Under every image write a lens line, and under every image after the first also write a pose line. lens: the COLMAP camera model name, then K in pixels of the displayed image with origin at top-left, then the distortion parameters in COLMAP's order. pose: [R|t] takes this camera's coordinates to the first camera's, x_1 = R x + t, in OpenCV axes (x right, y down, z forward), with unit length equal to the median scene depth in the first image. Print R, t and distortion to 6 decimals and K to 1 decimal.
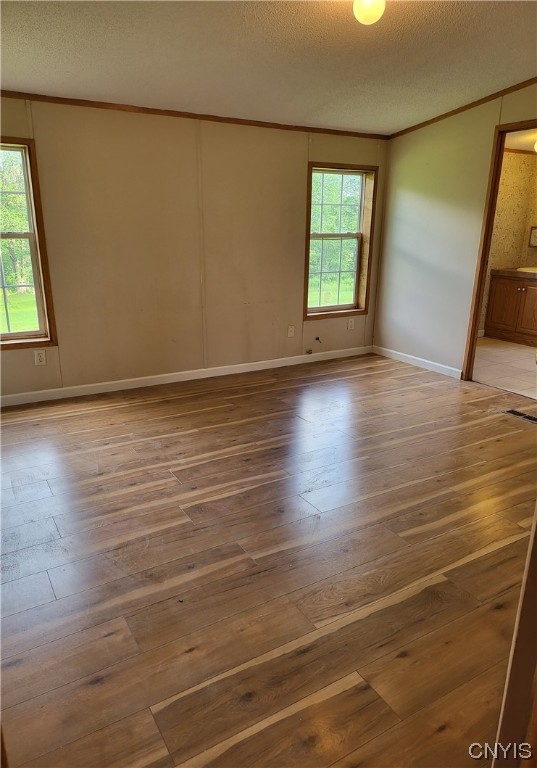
lens RADIAL K [[537.3, 0, 265.6], [0, 537.3, 380.5], [0, 0, 1]] dist [-0.002690, -0.002326]
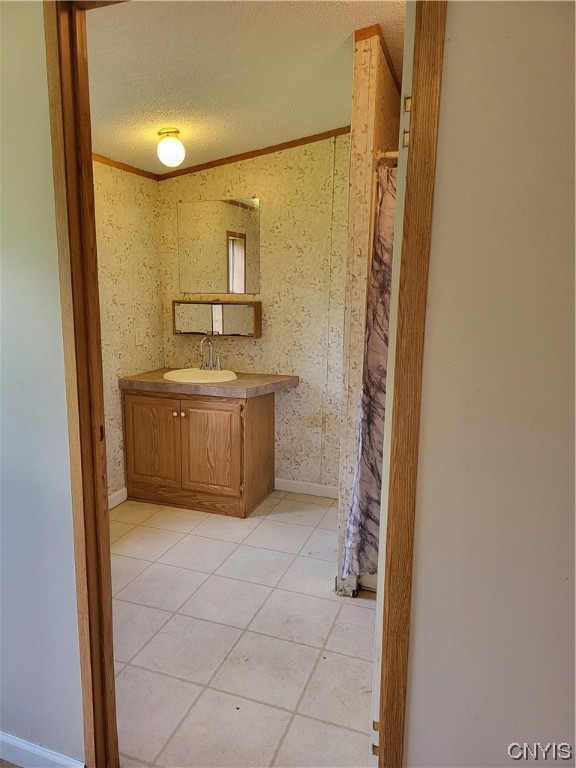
lens RADIAL K [[523.2, 0, 284.3], [0, 523.2, 384.8], [0, 0, 1]] dist [0.031696, -0.006582]
pose [[0.770952, -0.120128, 0.625462, 0.220256], [0.188601, 0.981066, -0.044046, -0.148255], [-0.608328, 0.151920, 0.779011, 0.494045]]
